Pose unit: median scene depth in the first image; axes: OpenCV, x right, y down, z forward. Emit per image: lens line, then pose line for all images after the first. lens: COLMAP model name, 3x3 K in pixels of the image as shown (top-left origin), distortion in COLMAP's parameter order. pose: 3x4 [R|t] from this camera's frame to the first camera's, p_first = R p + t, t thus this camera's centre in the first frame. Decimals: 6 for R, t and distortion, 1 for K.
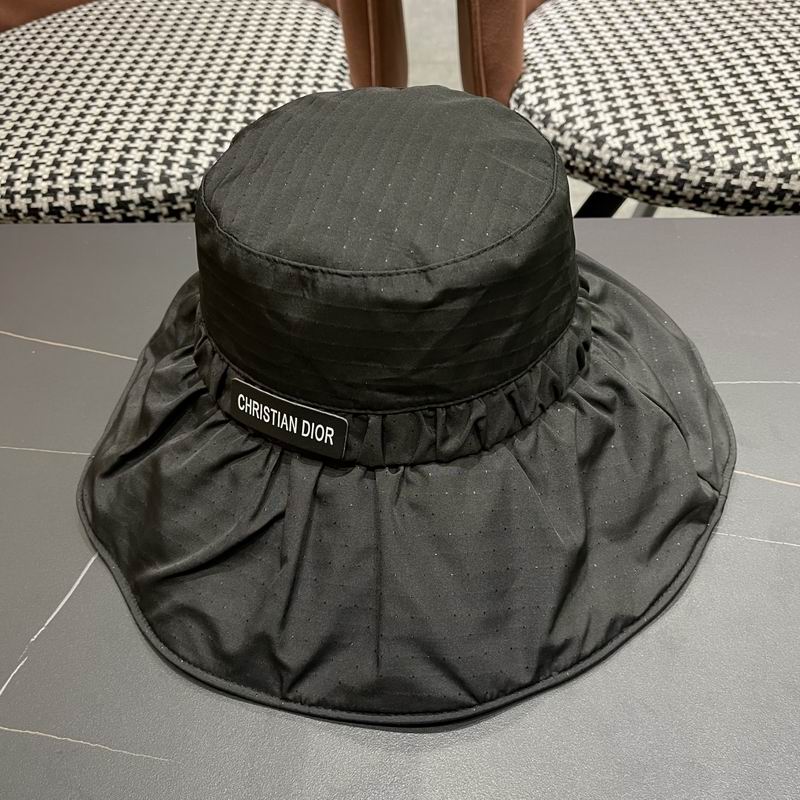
lens RADIAL K [[829.0, 0, 413.5], [0, 829.0, 400.1], [0, 0, 1]] dist [0.020504, 0.000000]
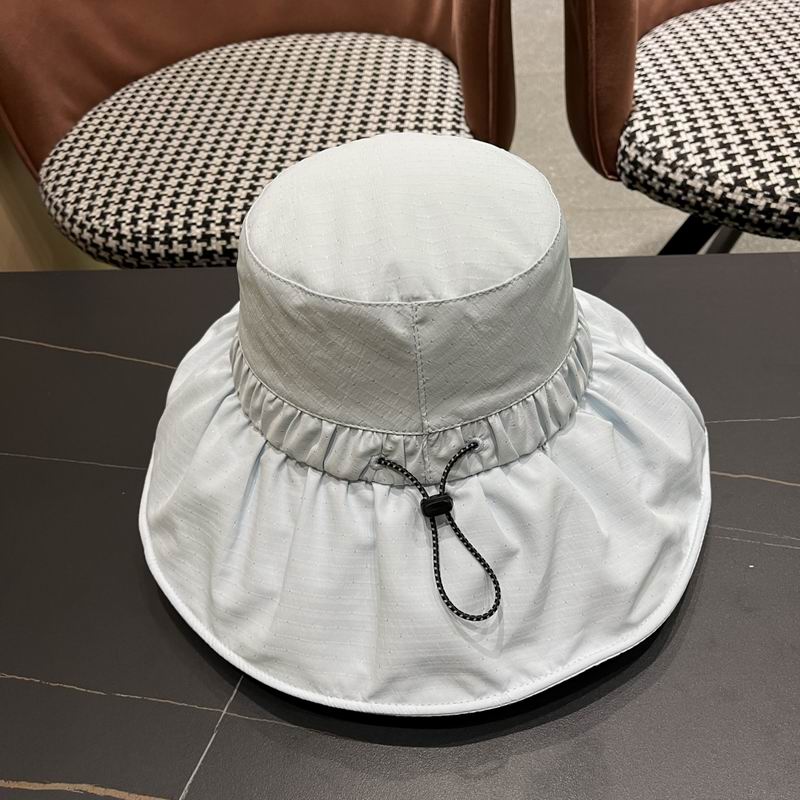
lens RADIAL K [[829.0, 0, 400.7], [0, 829.0, 414.2], [0, 0, 1]] dist [0.020504, 0.000000]
pose [[0.997344, -0.006142, -0.072582, -0.095470], [0.007454, 0.999813, 0.017825, -0.032412], [0.072459, -0.018318, 0.997203, -0.089029]]
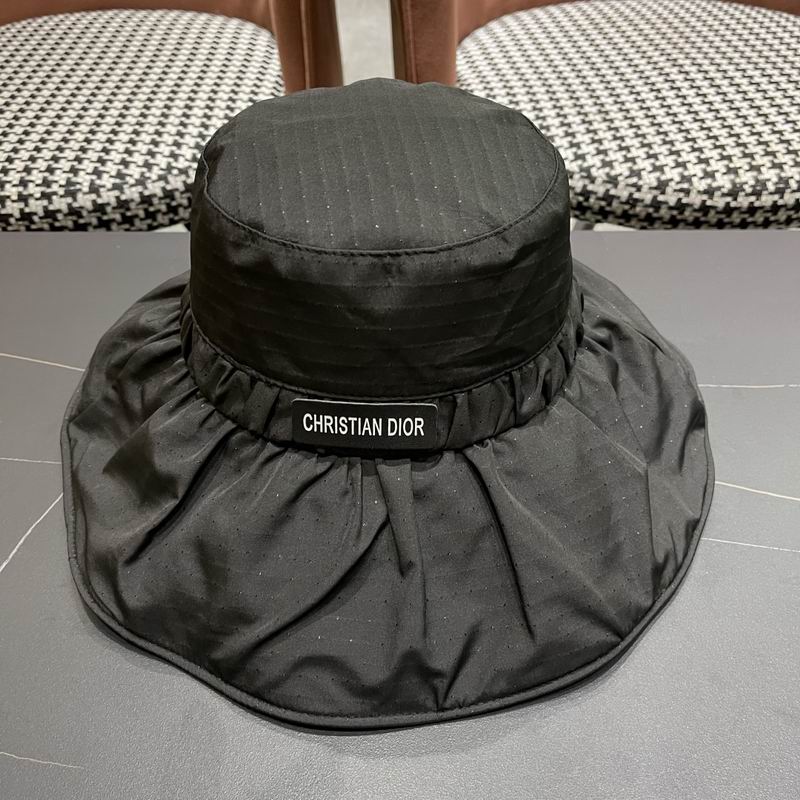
lens RADIAL K [[829.0, 0, 401.2], [0, 829.0, 403.1], [0, 0, 1]] dist [0.020504, 0.000000]
pose [[0.998675, -0.000508, 0.051456, 0.013488], [0.002568, 0.999198, -0.039968, 0.028233], [-0.051395, 0.040048, 0.997875, 0.006709]]
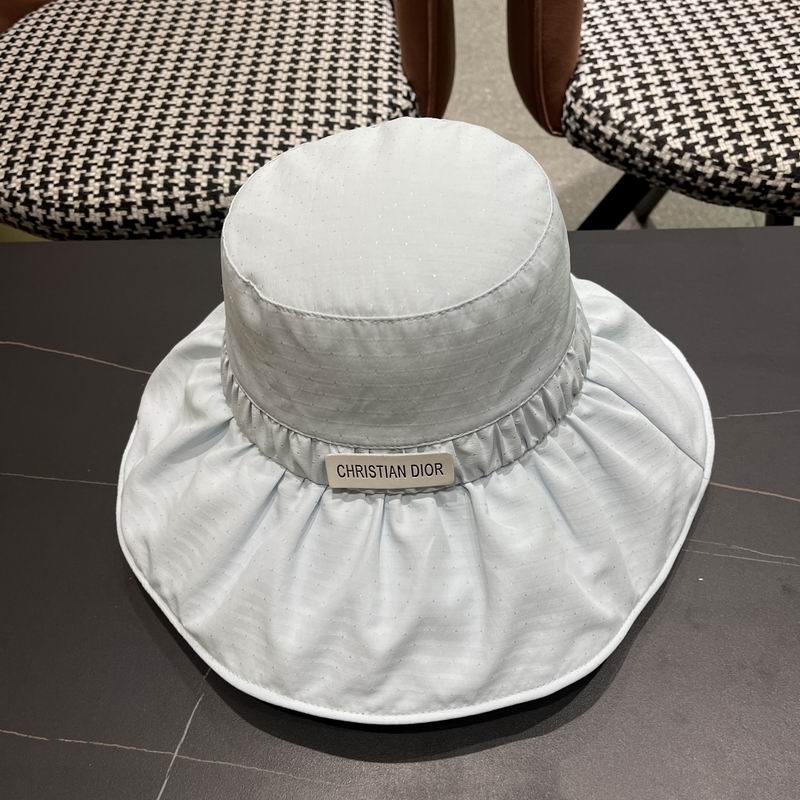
lens RADIAL K [[829.0, 0, 398.9], [0, 829.0, 412.4], [0, 0, 1]] dist [0.020504, 0.000000]
pose [[0.999708, -0.023503, 0.005652, -0.109095], [0.022522, 0.990536, 0.135395, -0.128521], [-0.008781, -0.135228, 0.990776, -0.050143]]
